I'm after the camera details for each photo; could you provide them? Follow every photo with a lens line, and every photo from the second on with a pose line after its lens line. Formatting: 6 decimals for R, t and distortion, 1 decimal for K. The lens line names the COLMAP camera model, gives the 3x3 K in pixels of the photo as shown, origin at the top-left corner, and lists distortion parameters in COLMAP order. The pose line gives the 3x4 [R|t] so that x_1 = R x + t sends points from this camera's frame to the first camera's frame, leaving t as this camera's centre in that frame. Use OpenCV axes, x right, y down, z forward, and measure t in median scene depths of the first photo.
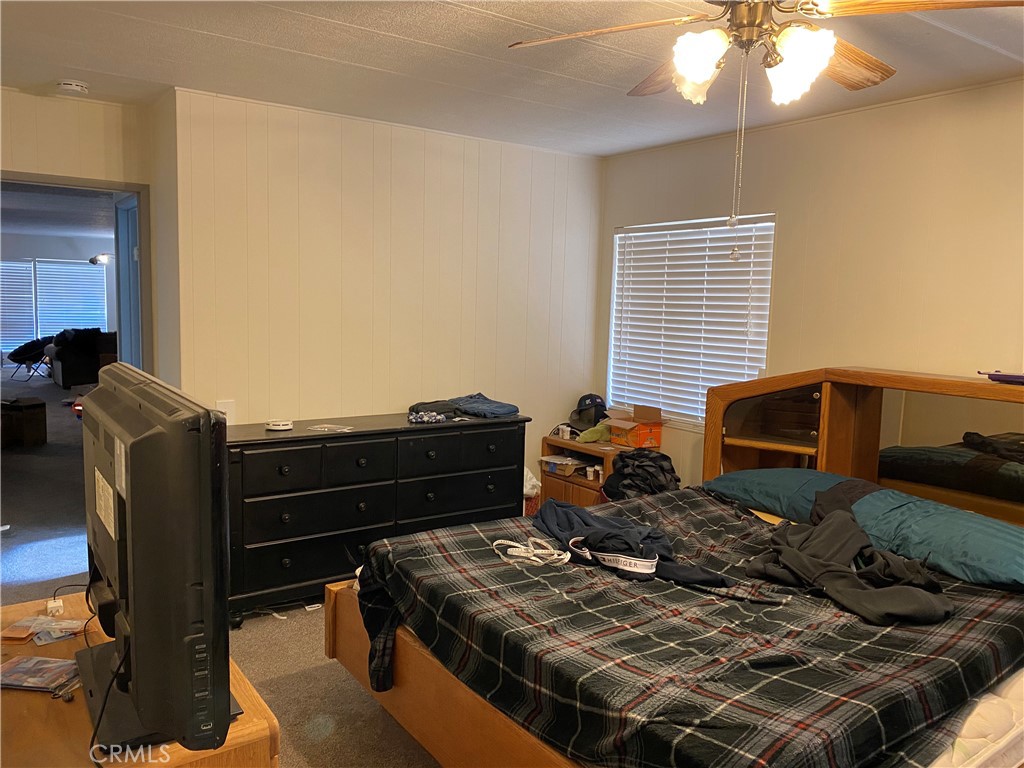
lens RADIAL K [[783.2, 0, 511.8], [0, 783.2, 384.1], [0, 0, 1]] dist [0.028461, -0.037505]
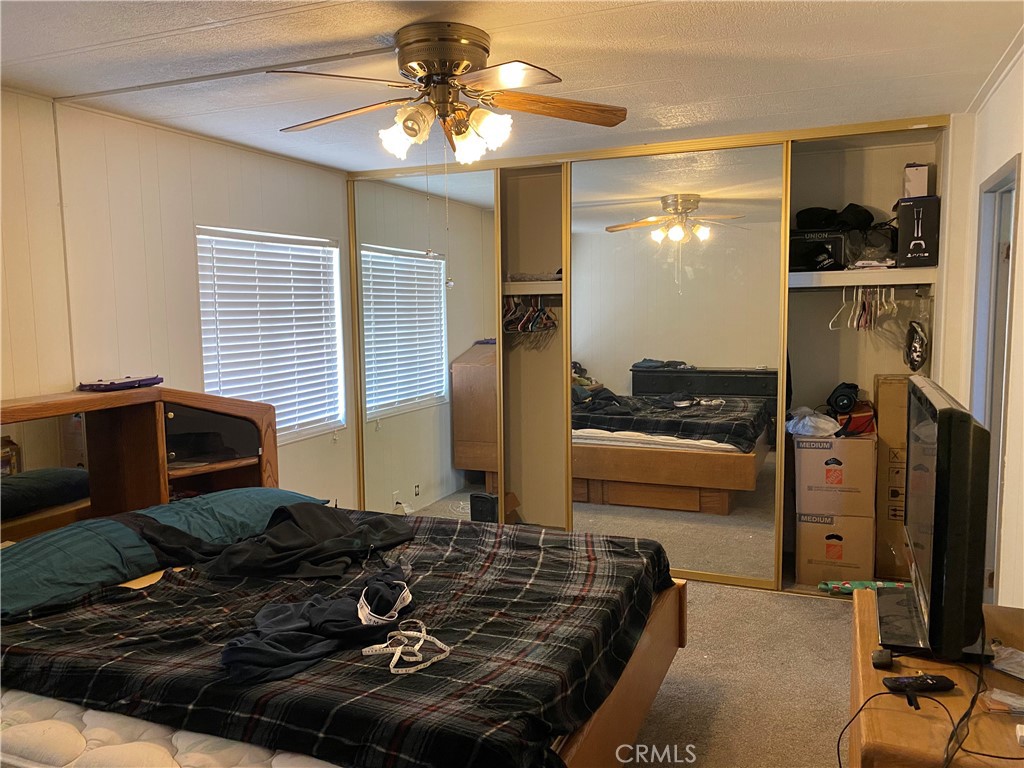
lens RADIAL K [[783.2, 0, 509.6], [0, 783.2, 384.3], [0, 0, 1]] dist [0.028461, -0.037505]
pose [[-0.537741, -0.107833, 0.836186, -0.667262], [0.089800, 0.978820, 0.183976, -0.183432], [-0.838314, 0.174021, -0.516668, 1.281172]]
